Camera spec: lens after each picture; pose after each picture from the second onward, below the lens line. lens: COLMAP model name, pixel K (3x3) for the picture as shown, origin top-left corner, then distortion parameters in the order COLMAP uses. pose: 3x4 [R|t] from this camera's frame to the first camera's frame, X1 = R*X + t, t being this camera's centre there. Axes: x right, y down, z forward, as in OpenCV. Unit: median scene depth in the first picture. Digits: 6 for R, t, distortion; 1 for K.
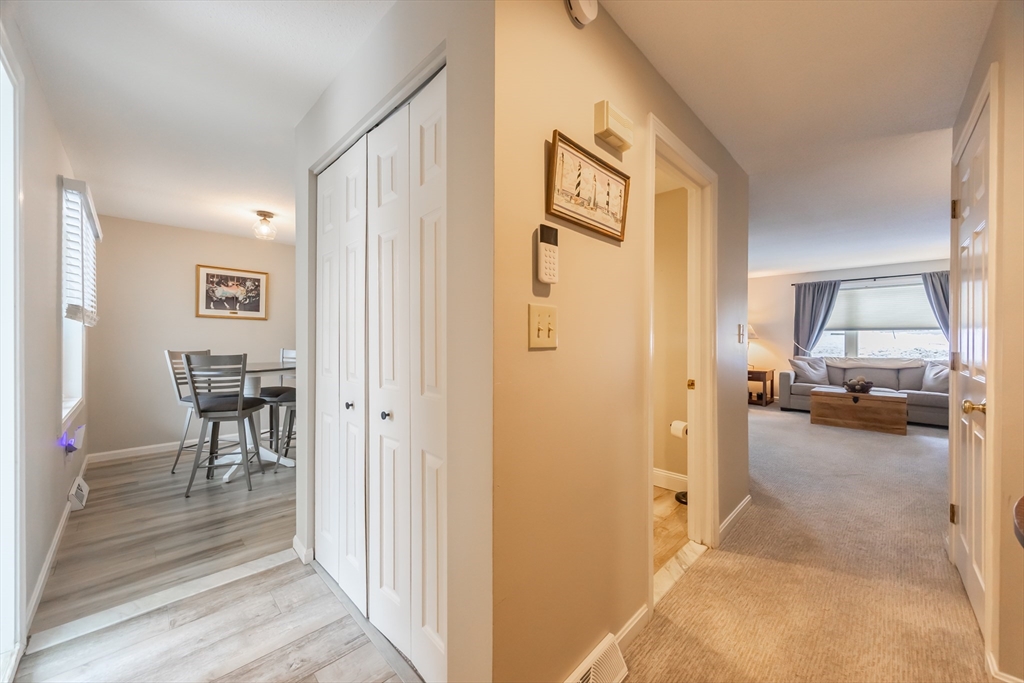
lens RADIAL K [[389.8, 0, 502.1], [0, 389.8, 342.9], [0, 0, 1]] dist [-0.002860, -0.000462]
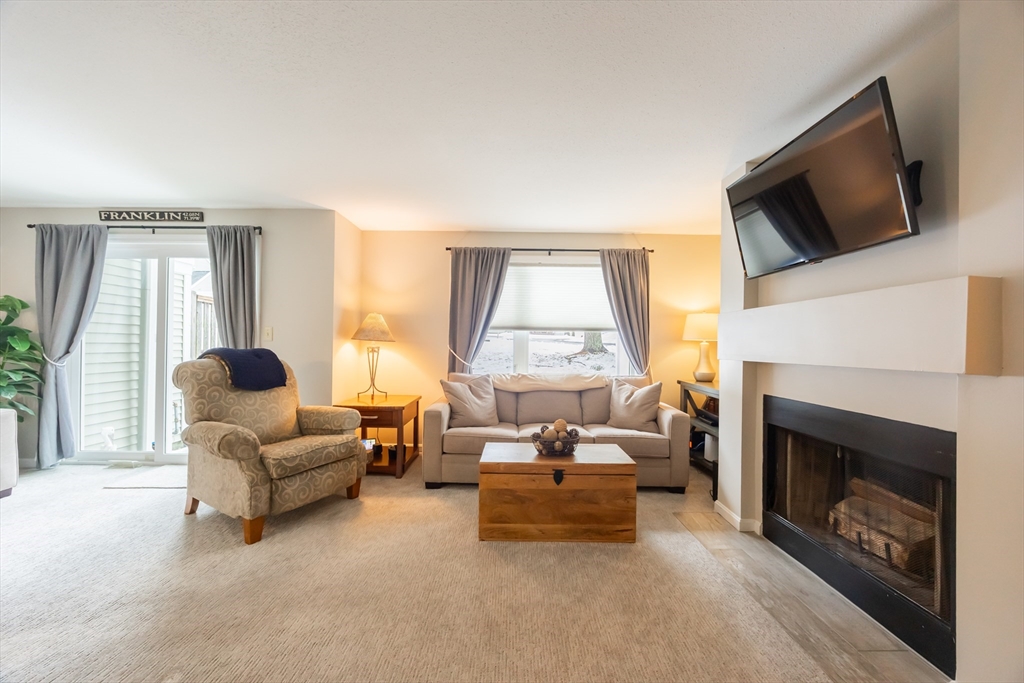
lens RADIAL K [[389.8, 0, 513.4], [0, 389.8, 346.6], [0, 0, 1]] dist [-0.002860, -0.000462]
pose [[0.692951, 0.007202, 0.720949, 0.536901], [-0.006081, 0.999973, -0.004144, -0.003133], [-0.720959, -0.001513, 0.692976, 0.712352]]
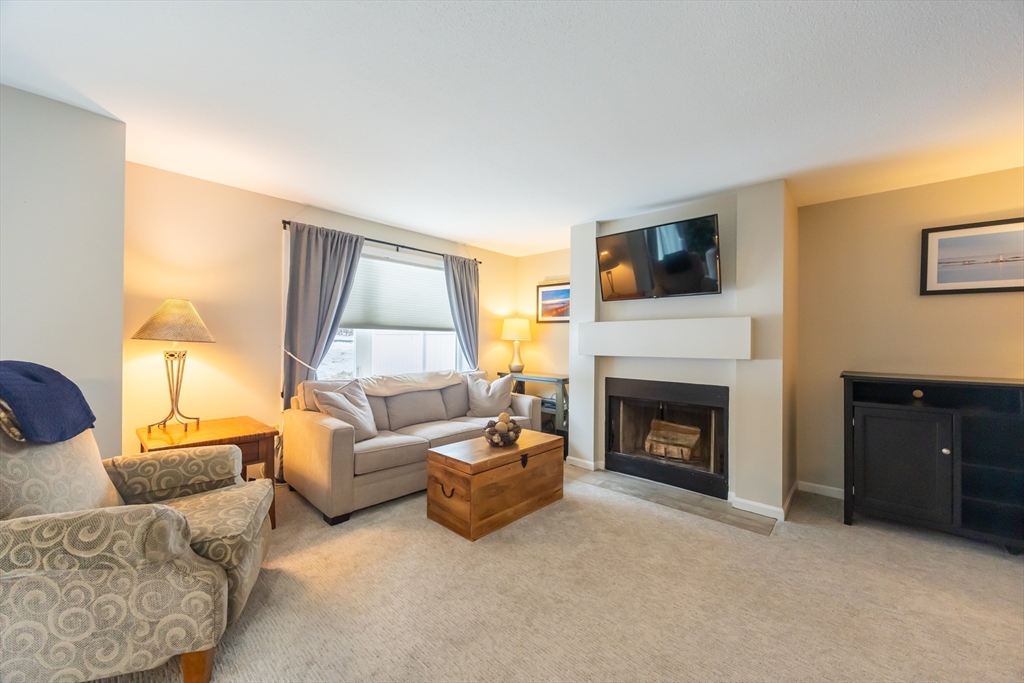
lens RADIAL K [[389.8, 0, 518.5], [0, 389.8, 342.4], [0, 0, 1]] dist [-0.002860, -0.000462]
pose [[-0.068581, -0.001485, 0.997644, 0.378504], [0.000334, 0.999999, 0.001512, -0.014844], [-0.997645, 0.000437, -0.068581, 1.026613]]
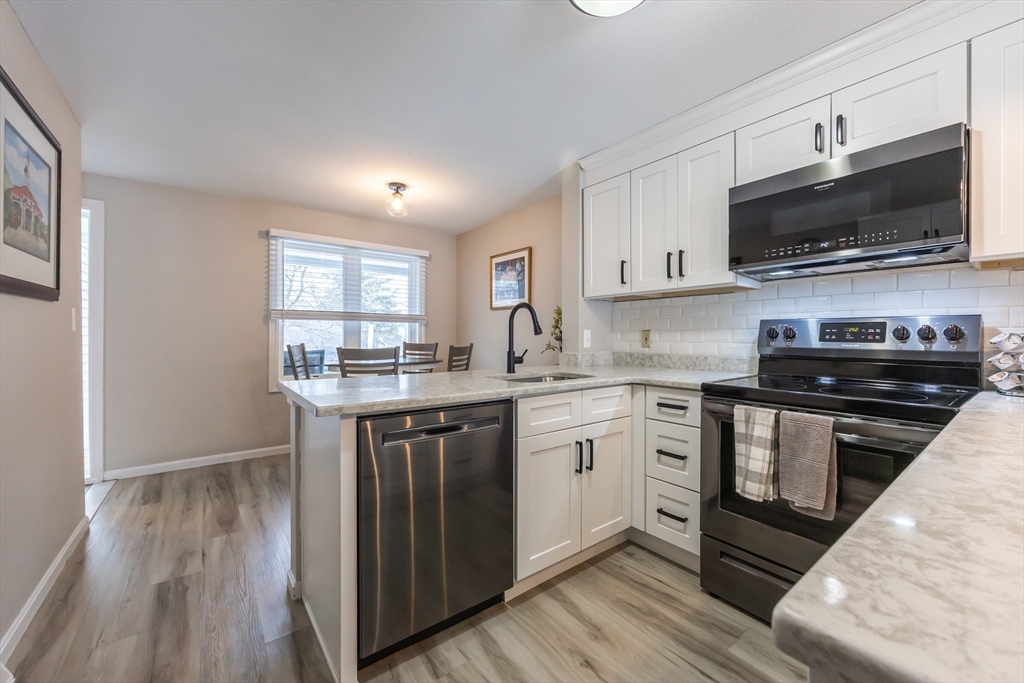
lens RADIAL K [[389.8, 0, 522.1], [0, 389.8, 346.0], [0, 0, 1]] dist [-0.002860, -0.000462]
pose [[-0.099130, 0.025800, -0.994740, 0.173370], [-0.008531, 0.999605, 0.026776, -0.000088], [0.995038, 0.011140, -0.098871, 0.973936]]
